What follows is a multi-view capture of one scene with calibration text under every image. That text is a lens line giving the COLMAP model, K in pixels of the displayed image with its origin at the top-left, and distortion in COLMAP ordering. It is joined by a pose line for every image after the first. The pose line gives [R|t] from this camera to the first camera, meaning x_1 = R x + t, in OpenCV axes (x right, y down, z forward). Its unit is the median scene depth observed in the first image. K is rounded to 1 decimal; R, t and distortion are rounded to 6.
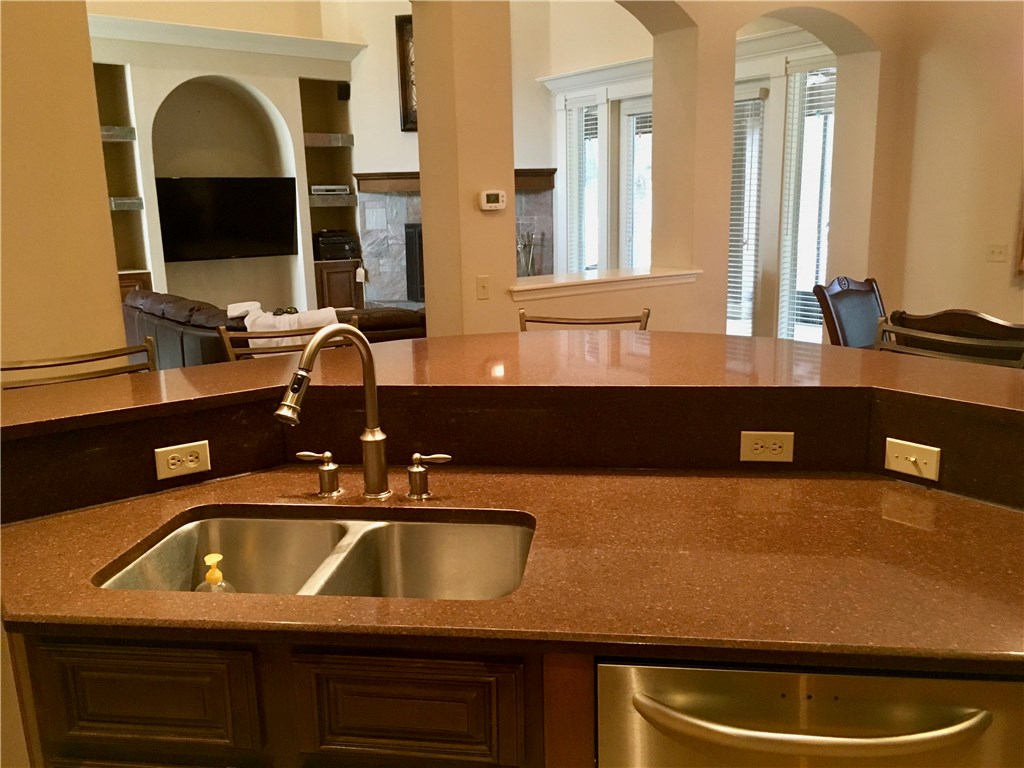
lens RADIAL K [[874.8, 0, 512.0], [0, 874.8, 384.0], [0, 0, 1]] dist [0.069820, -0.052436]
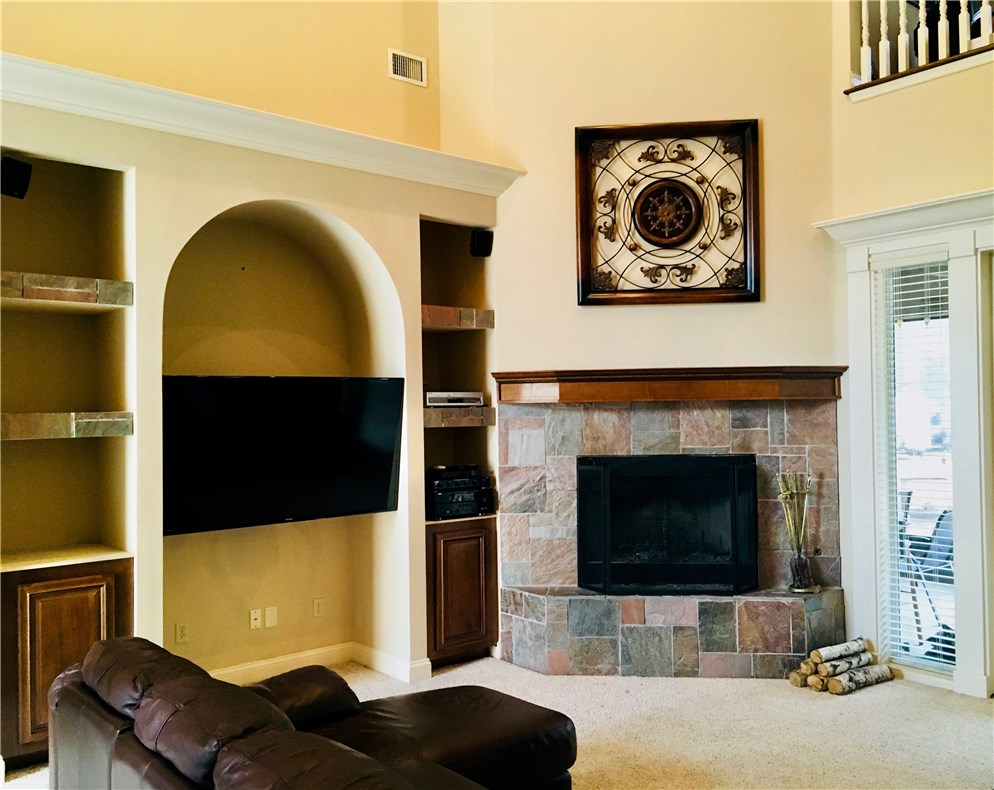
lens RADIAL K [[880.8, 0, 524.6], [0, 880.8, 399.5], [0, 0, 1]] dist [0.017120, 0.009671]
pose [[0.998824, 0.008681, 0.047698, -0.189955], [0.001956, 0.975825, -0.218547, -0.093079], [-0.048442, 0.218383, 0.974660, 0.430865]]
